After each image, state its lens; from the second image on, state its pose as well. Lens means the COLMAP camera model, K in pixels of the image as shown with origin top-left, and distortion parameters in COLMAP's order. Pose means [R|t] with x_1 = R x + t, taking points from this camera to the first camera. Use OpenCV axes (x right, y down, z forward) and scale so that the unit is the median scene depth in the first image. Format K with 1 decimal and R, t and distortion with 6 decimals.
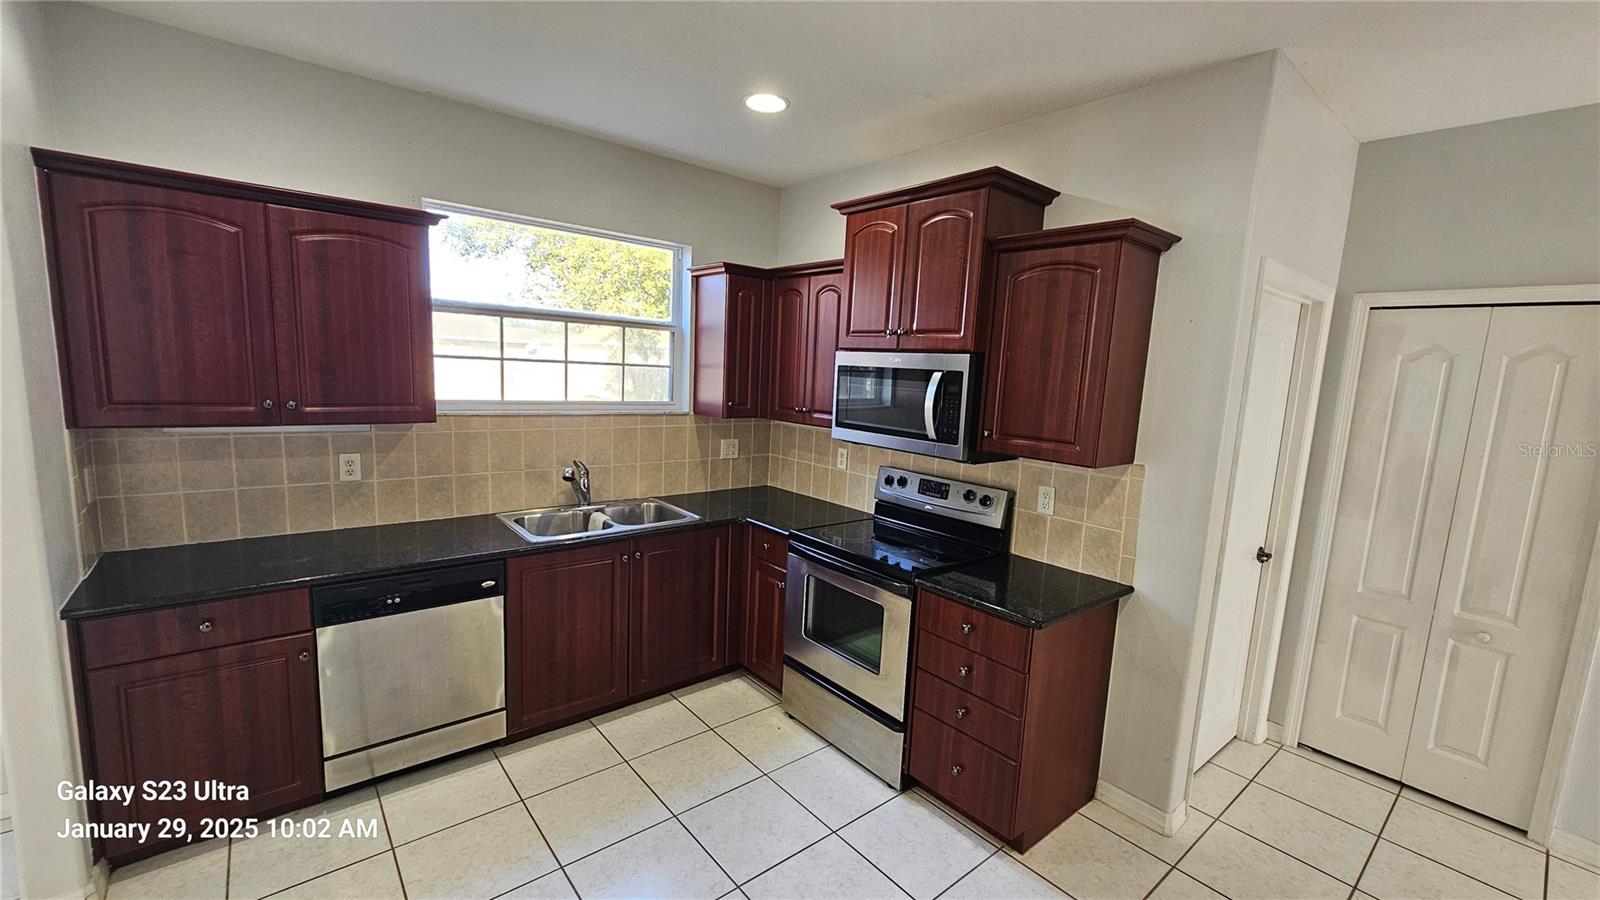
lens RADIAL K [[648.4, 0, 804.0], [0, 648.4, 458.7], [0, 0, 1]] dist [0.001725, -0.000211]
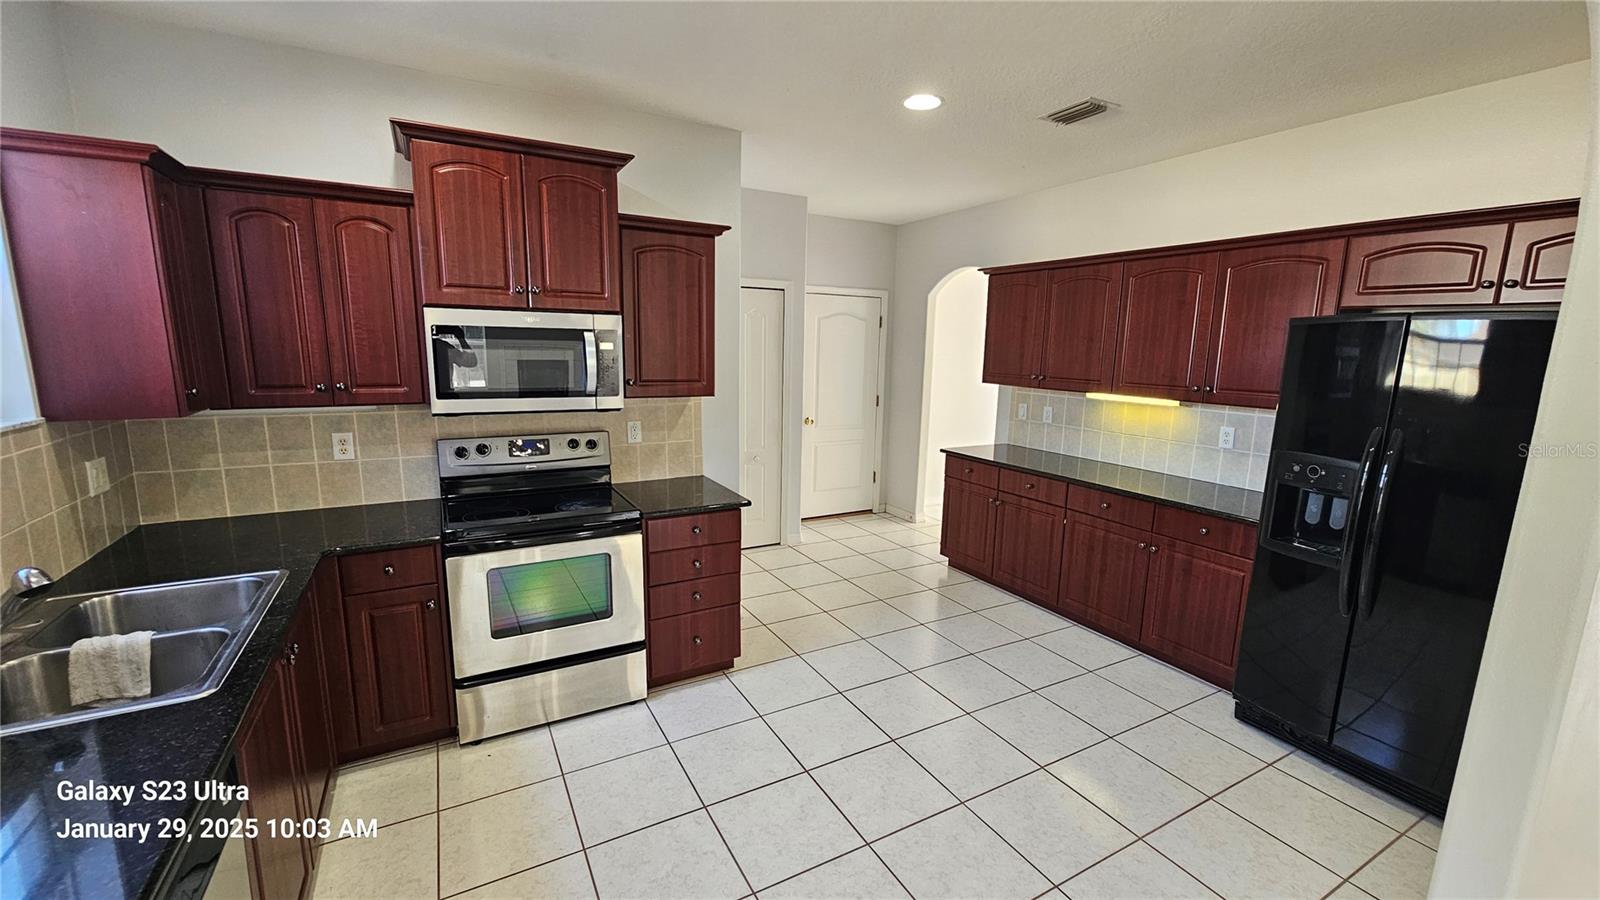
lens RADIAL K [[646.6, 0, 799.6], [0, 646.6, 459.3], [0, 0, 1]] dist [-0.017667, -0.000399]
pose [[0.192873, -0.218786, 0.956521, -0.718108], [0.125689, 0.972303, 0.197052, -0.084056], [-0.973140, 0.082218, 0.215030, 0.400872]]
